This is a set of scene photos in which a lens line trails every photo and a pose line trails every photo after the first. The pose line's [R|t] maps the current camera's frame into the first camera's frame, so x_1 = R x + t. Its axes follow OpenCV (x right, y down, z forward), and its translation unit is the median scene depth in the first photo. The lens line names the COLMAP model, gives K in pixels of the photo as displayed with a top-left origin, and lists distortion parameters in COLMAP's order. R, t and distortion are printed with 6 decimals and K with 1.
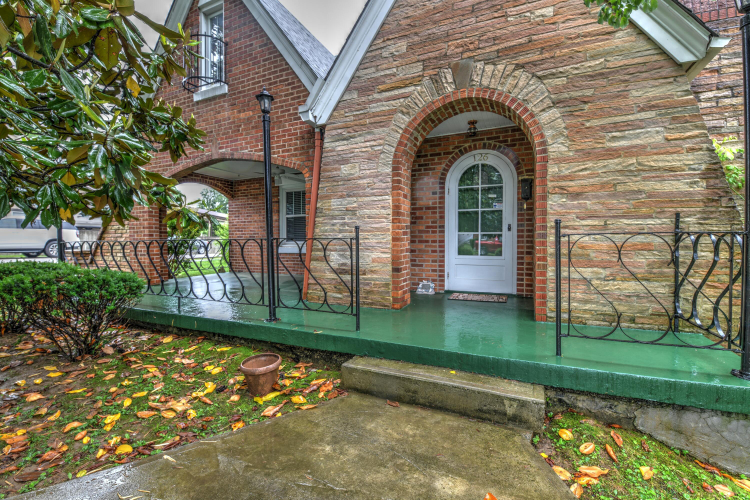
lens RADIAL K [[323.5, 0, 374.4], [0, 323.5, 247.6], [0, 0, 1]] dist [-0.005014, -0.008886]
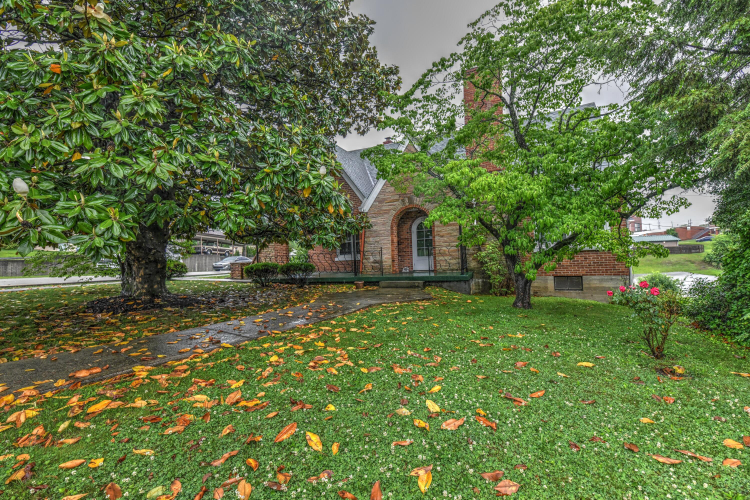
lens RADIAL K [[323.5, 0, 374.4], [0, 323.5, 247.6], [0, 0, 1]] dist [-0.005014, -0.008886]
pose [[0.999368, -0.032638, -0.014098, -0.059375], [0.031792, 0.997891, -0.056600, 0.107951], [0.015915, 0.056116, 0.998297, -1.966508]]
